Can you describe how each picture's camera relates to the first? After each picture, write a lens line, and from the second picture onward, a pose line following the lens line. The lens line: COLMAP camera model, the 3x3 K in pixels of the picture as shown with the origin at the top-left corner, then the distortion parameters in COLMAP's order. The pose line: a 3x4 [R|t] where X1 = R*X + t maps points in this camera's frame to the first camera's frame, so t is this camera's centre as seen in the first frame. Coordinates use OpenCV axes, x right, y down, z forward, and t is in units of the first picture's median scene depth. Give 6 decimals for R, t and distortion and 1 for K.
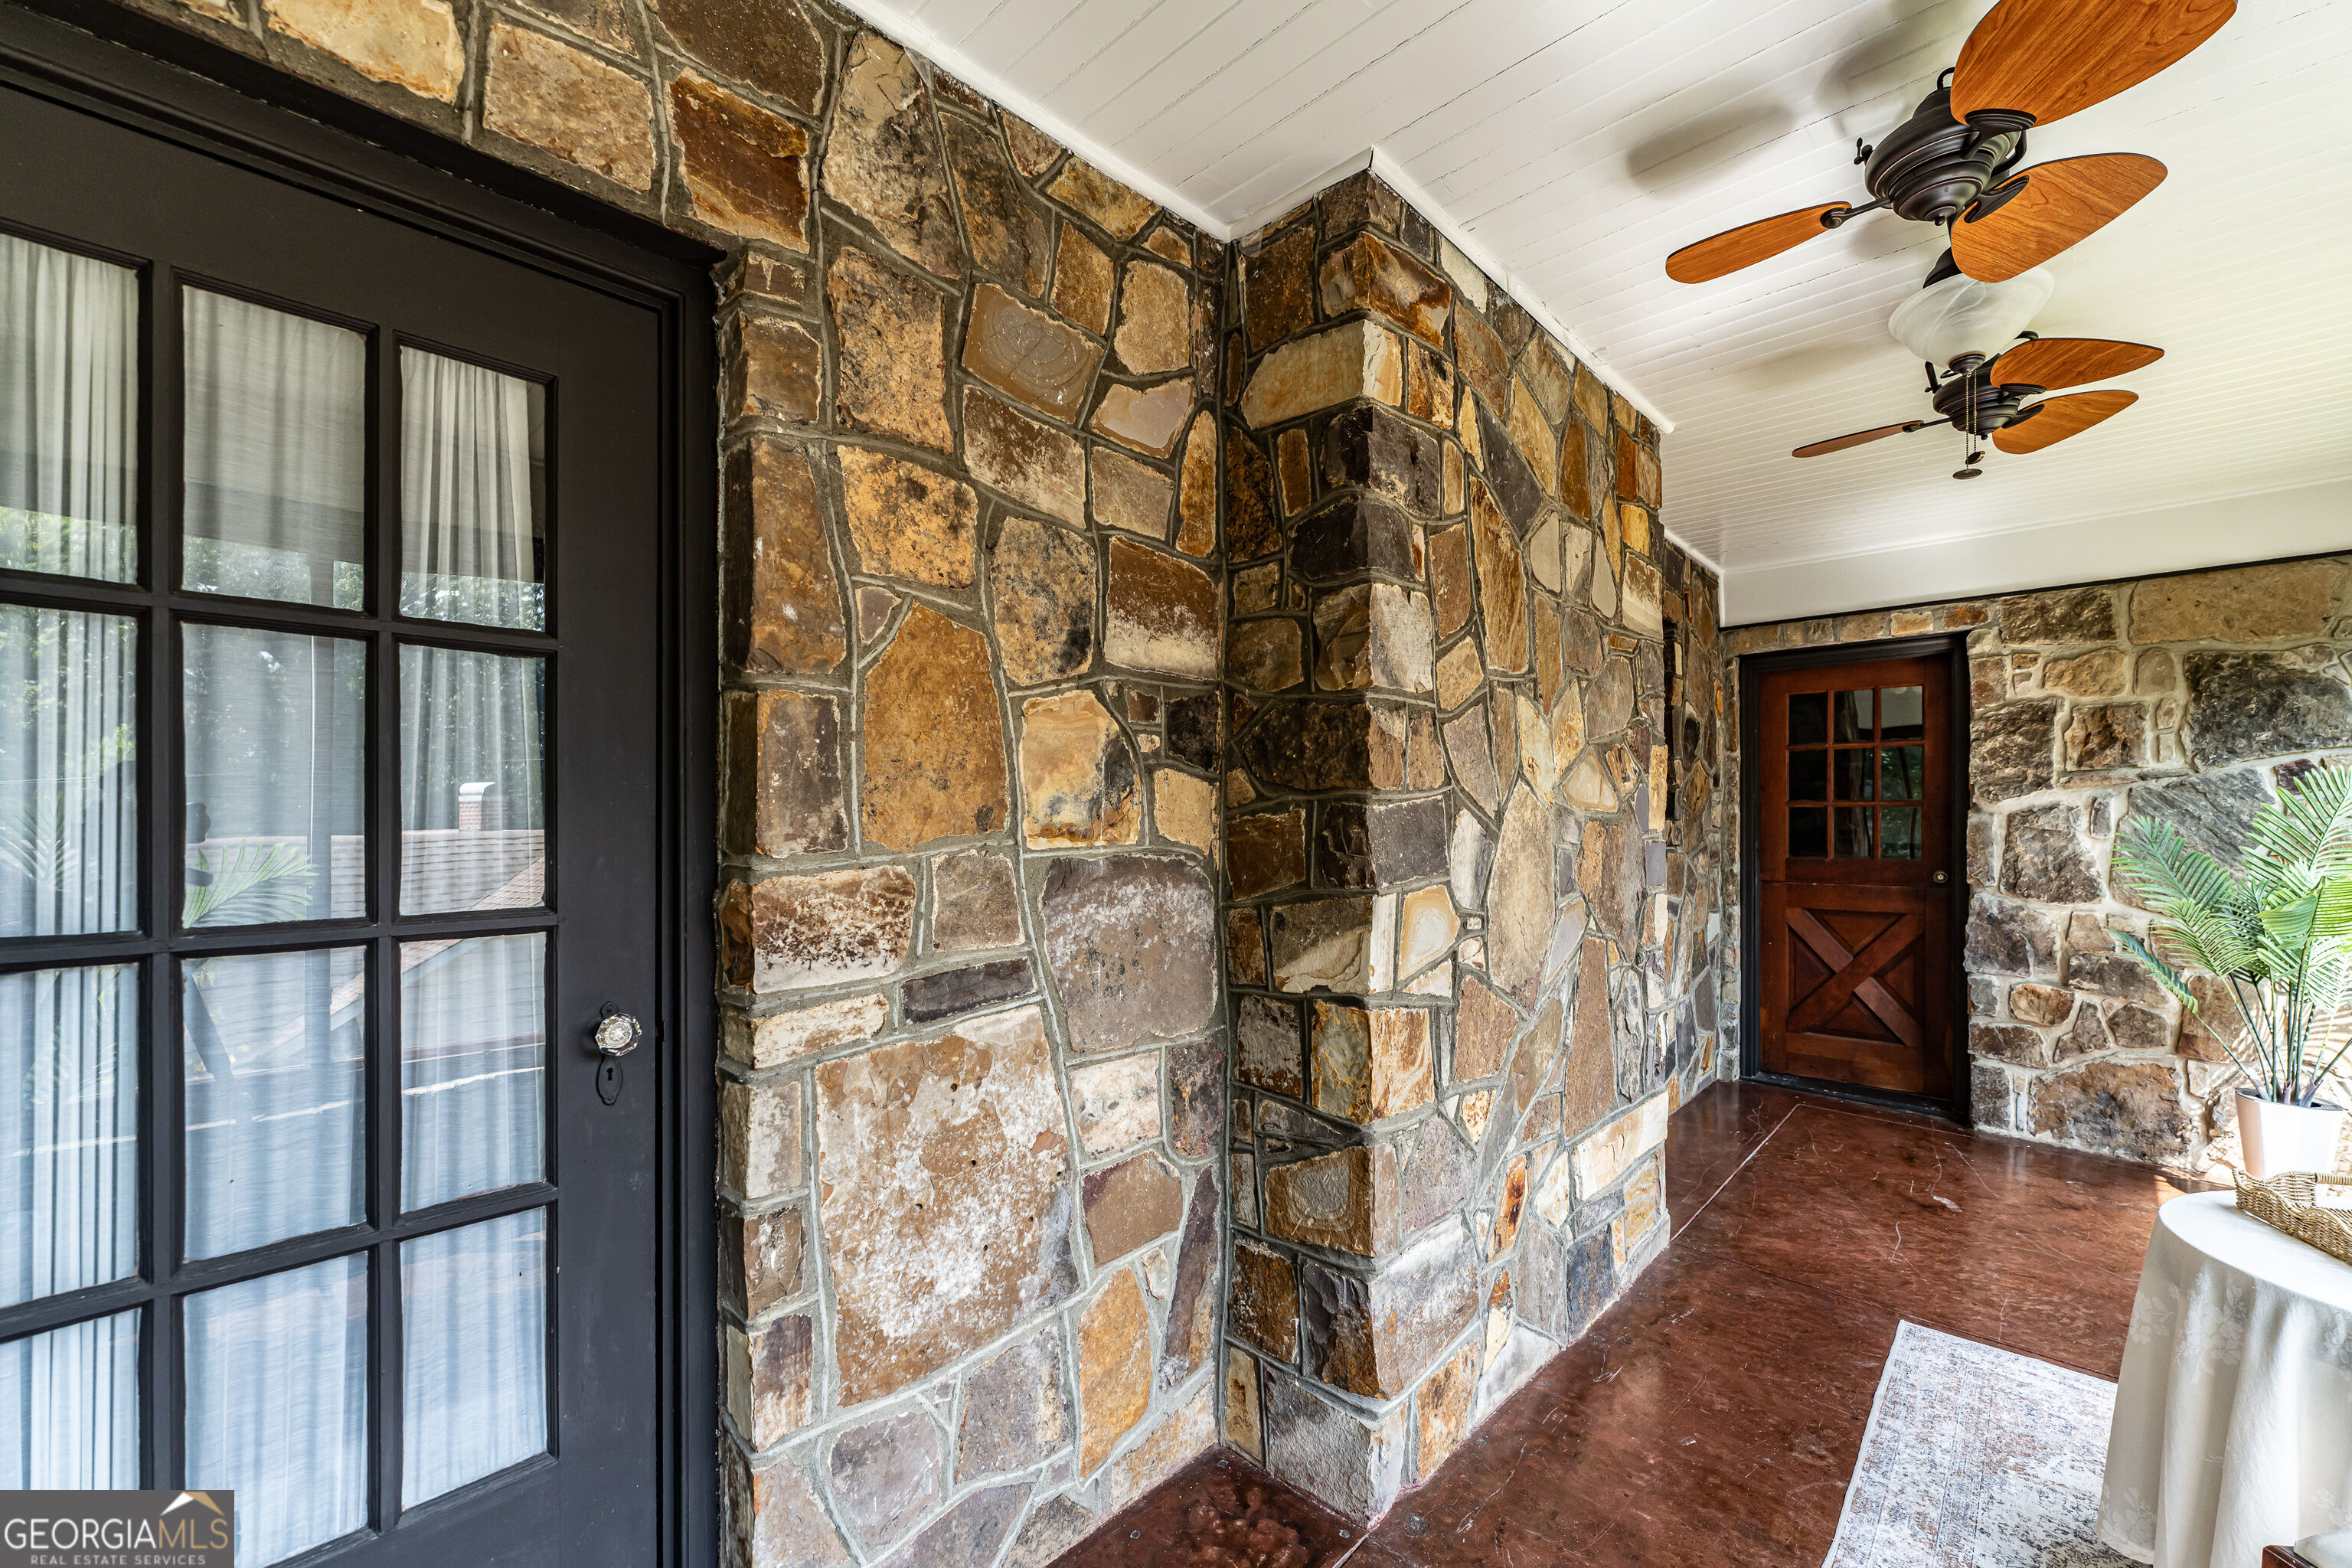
lens RADIAL K [[946.2, 0, 1245.7], [0, 946.2, 817.2], [0, 0, 1]] dist [-0.000264, 0.000001]
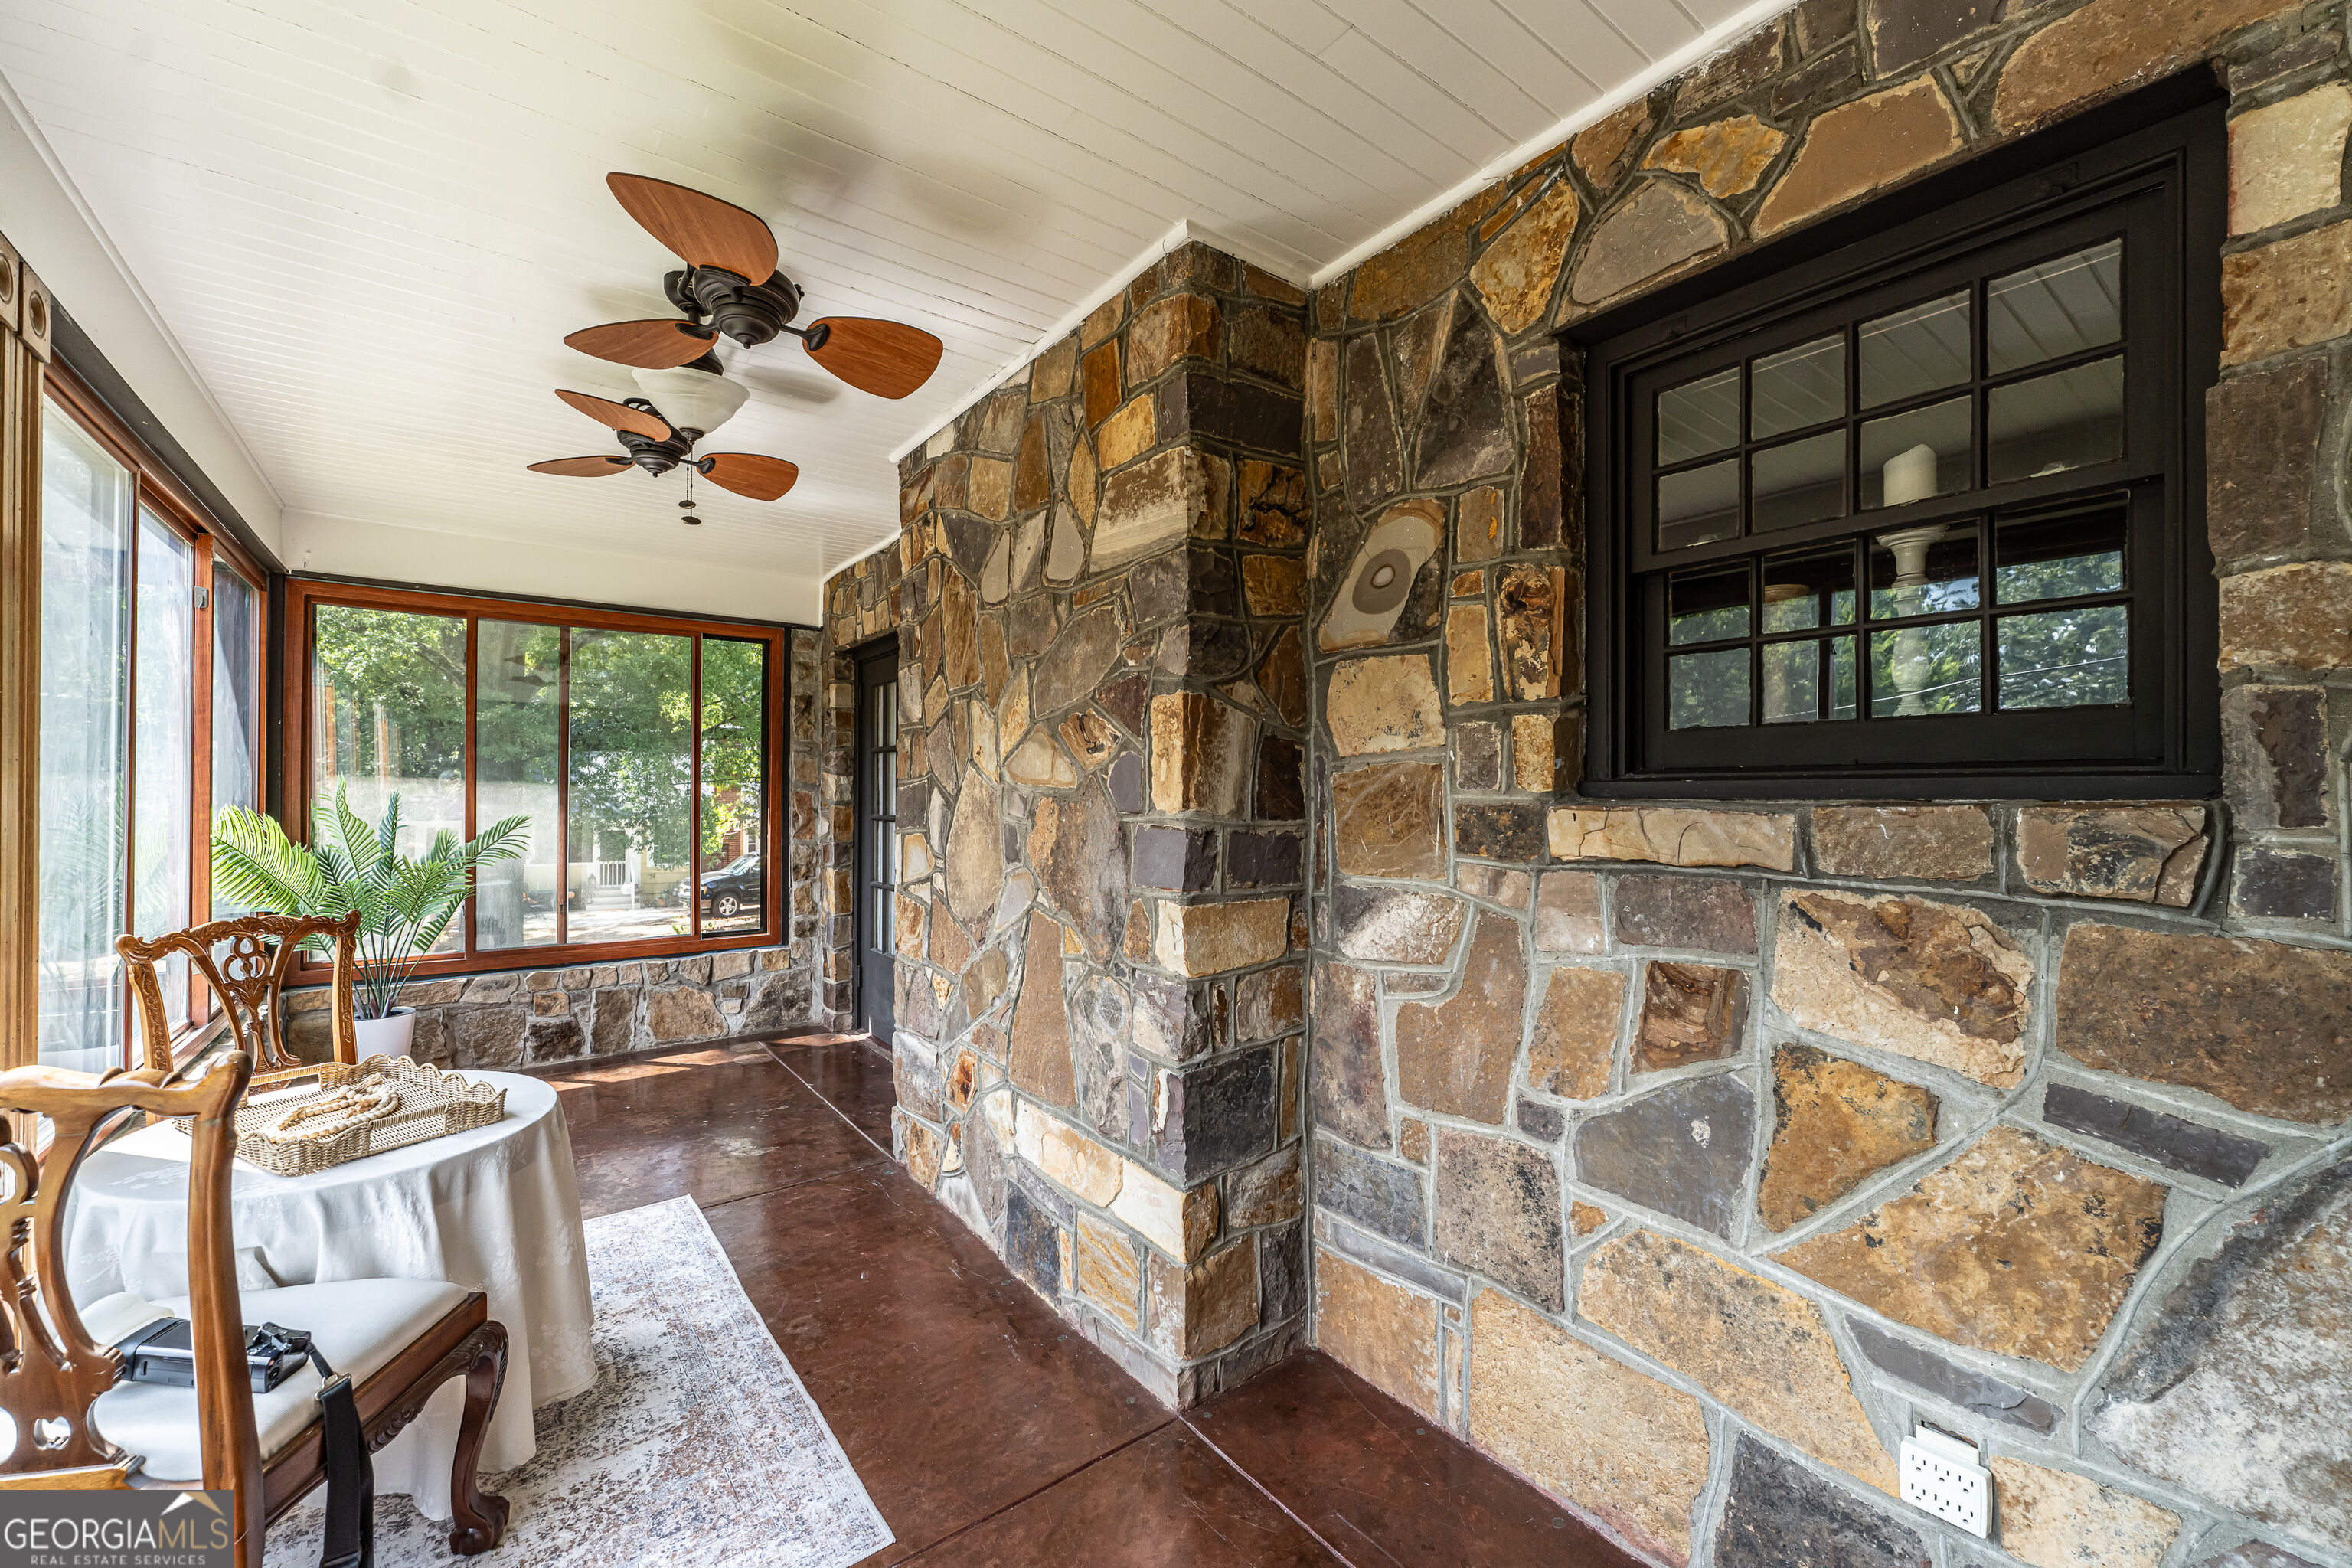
lens RADIAL K [[934.6, 0, 1165.8], [0, 934.6, 792.6], [0, 0, 1]] dist [-0.000828, 0.000034]
pose [[-0.195219, -0.004345, -0.980750, 1.628859], [-0.006322, 0.999975, -0.003172, 0.001857], [0.980739, 0.005581, -0.195241, 1.635527]]
